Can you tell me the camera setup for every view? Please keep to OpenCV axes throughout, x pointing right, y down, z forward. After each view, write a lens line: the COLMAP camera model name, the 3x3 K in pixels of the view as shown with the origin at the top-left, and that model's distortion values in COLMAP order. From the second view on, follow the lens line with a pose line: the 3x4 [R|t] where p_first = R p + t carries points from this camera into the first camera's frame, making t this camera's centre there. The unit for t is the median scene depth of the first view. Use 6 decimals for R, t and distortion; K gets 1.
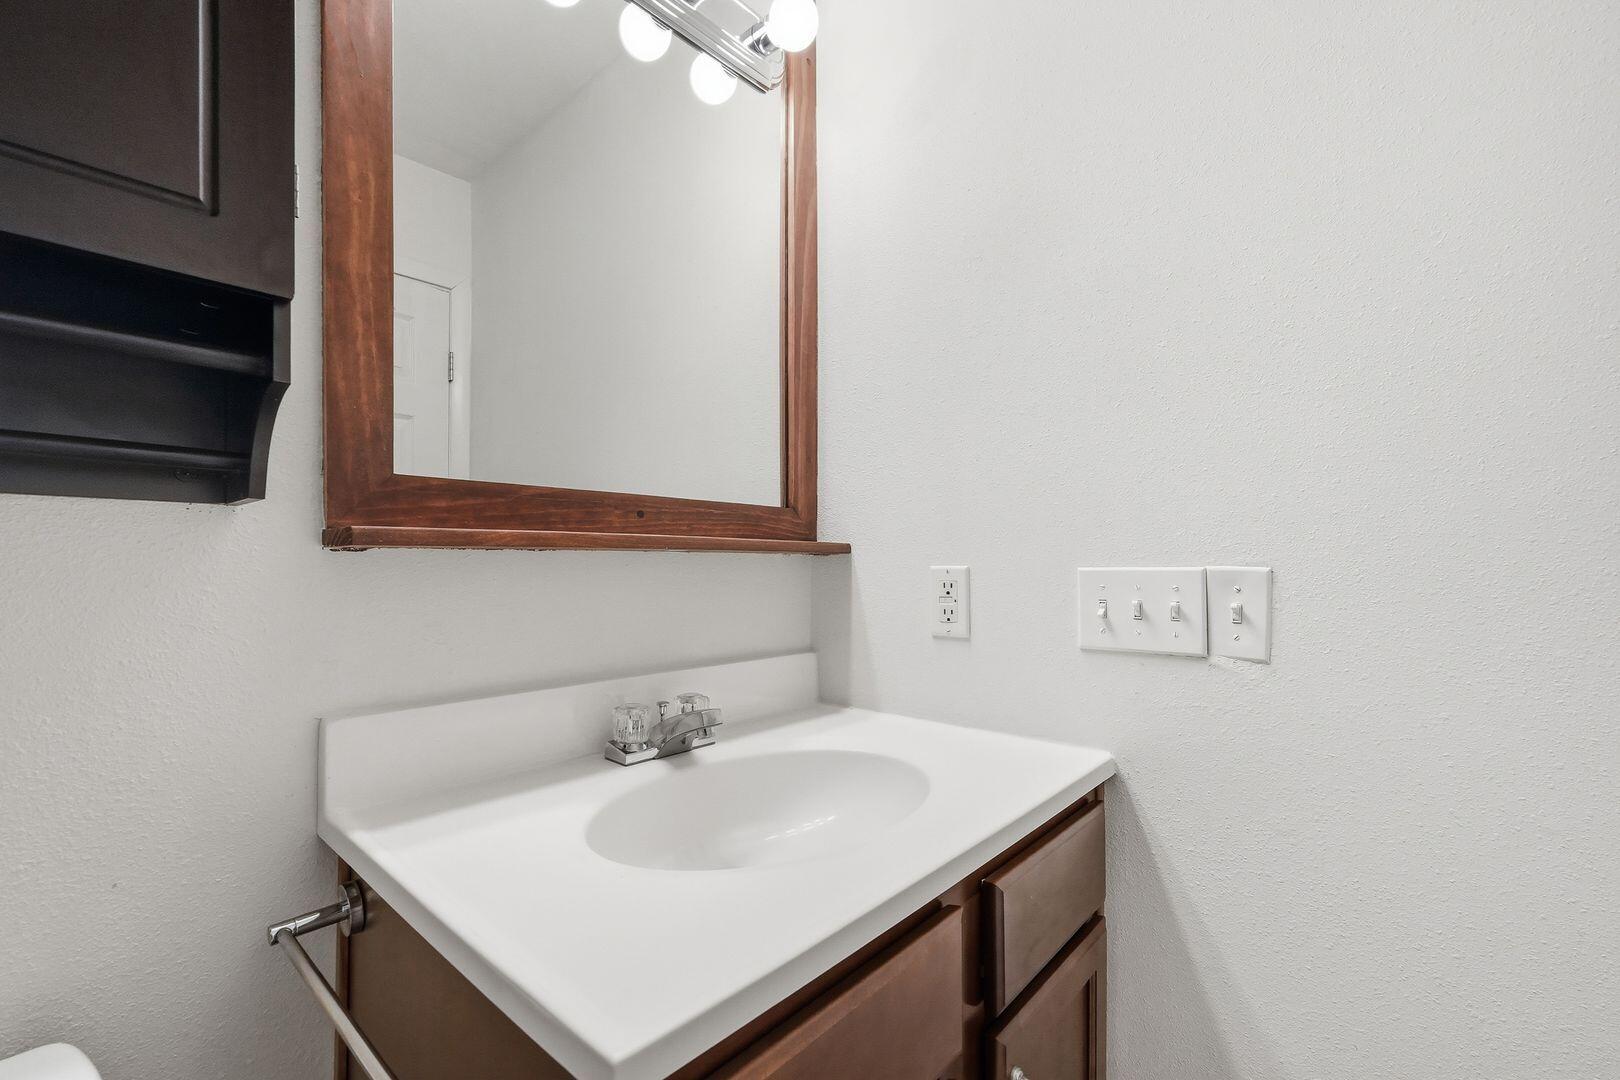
lens RADIAL K [[690.7, 0, 810.3], [0, 690.7, 556.7], [0, 0, 1]] dist [-0.002273, 0.001289]
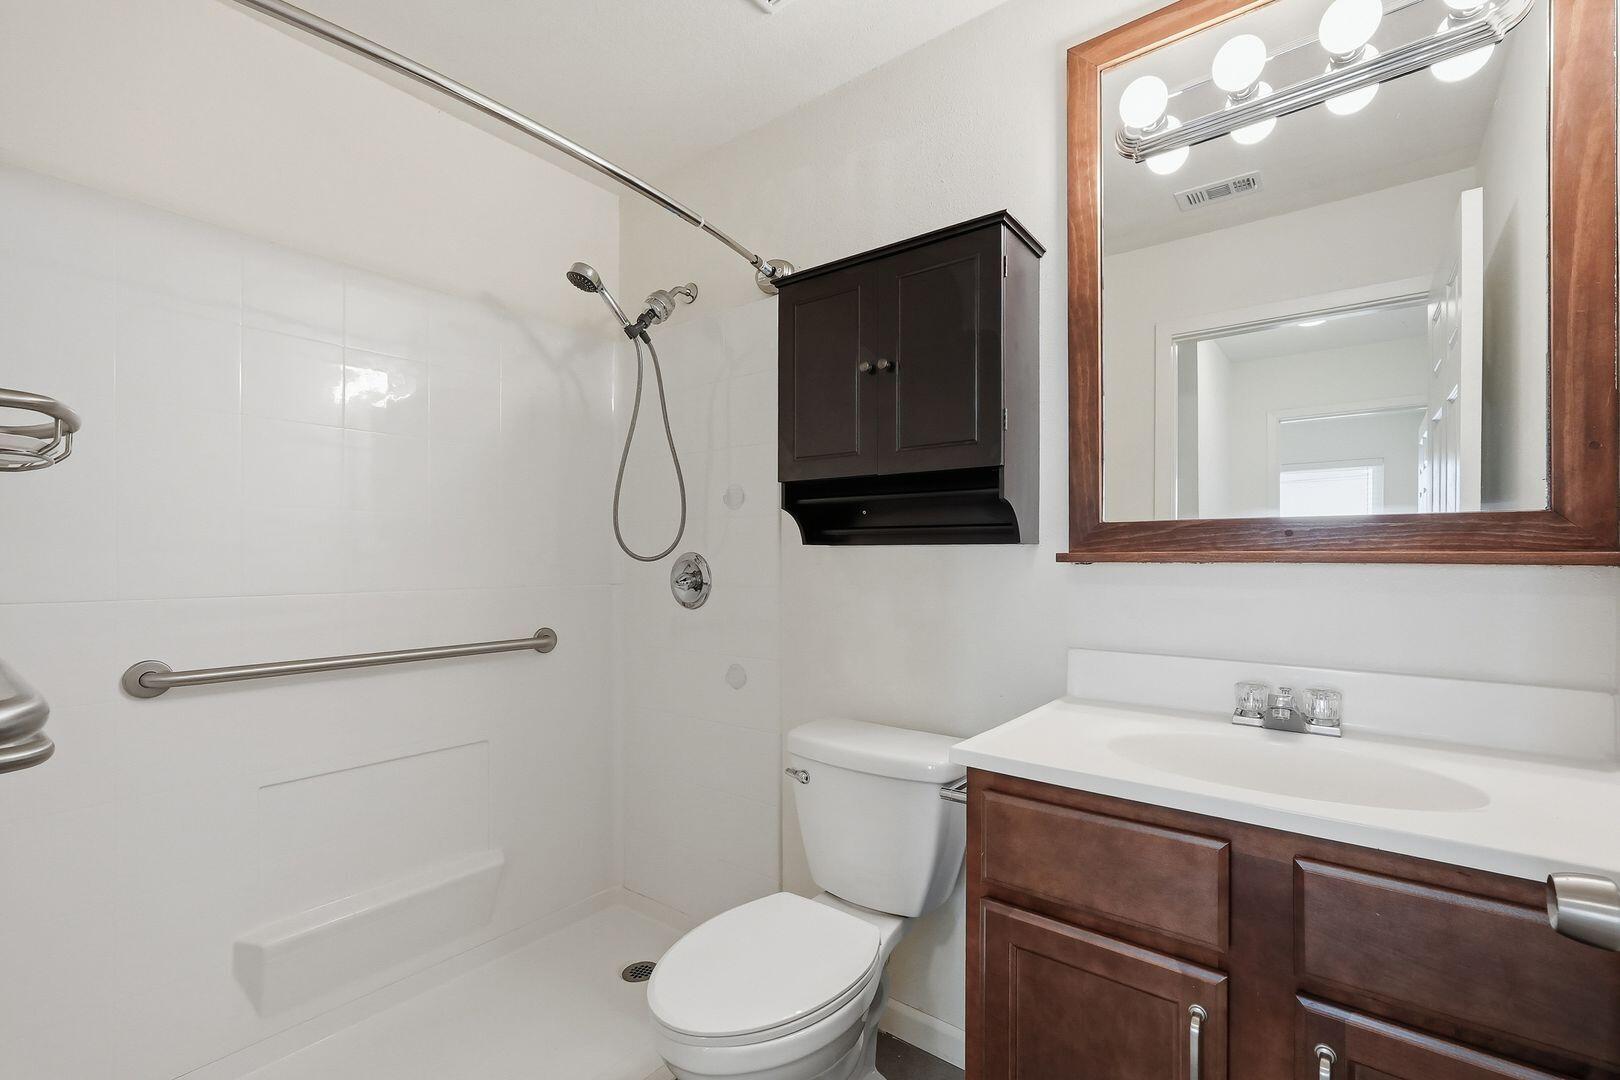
lens RADIAL K [[690.7, 0, 810.3], [0, 690.7, 556.7], [0, 0, 1]] dist [-0.002273, 0.001289]
pose [[0.058553, 0.002128, -0.998282, 1.093619], [0.007304, 0.999970, 0.002560, -0.035160], [0.998258, -0.007441, 0.058536, 0.103401]]
